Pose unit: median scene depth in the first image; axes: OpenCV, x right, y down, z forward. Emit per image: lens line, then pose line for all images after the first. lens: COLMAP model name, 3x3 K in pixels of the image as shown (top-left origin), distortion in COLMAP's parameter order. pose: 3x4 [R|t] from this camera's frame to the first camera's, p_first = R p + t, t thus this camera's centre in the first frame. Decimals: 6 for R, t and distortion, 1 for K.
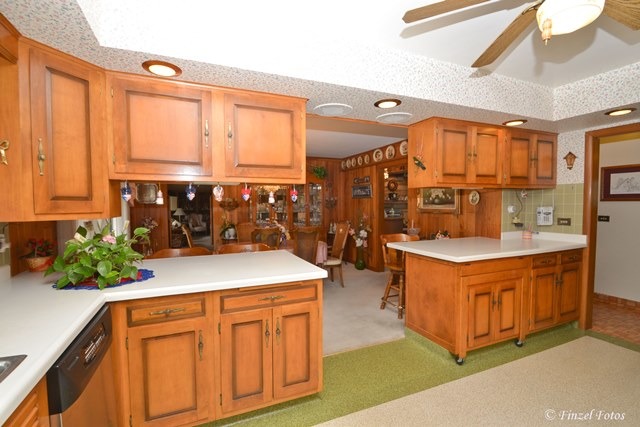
lens RADIAL K [[287.4, 0, 319.8], [0, 287.4, 213.0], [0, 0, 1]] dist [-0.000647, -0.000041]
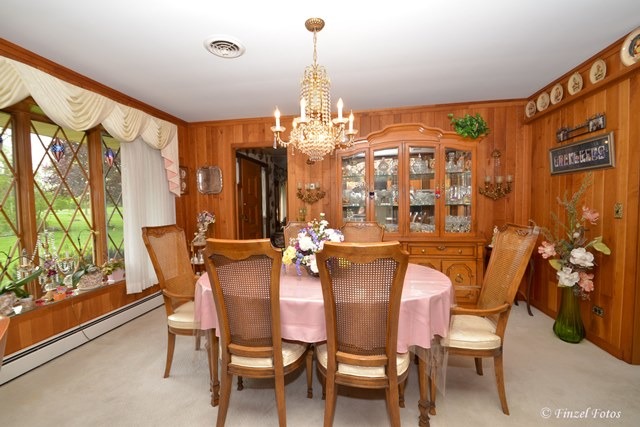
lens RADIAL K [[278.3, 0, 318.7], [0, 278.3, 215.4], [0, 0, 1]] dist [-0.016885, -0.000402]
pose [[0.823231, 0.020885, -0.567323, 0.062084], [-0.012903, 0.999753, 0.018081, 0.010558], [0.567561, -0.007565, 0.823297, 0.460108]]
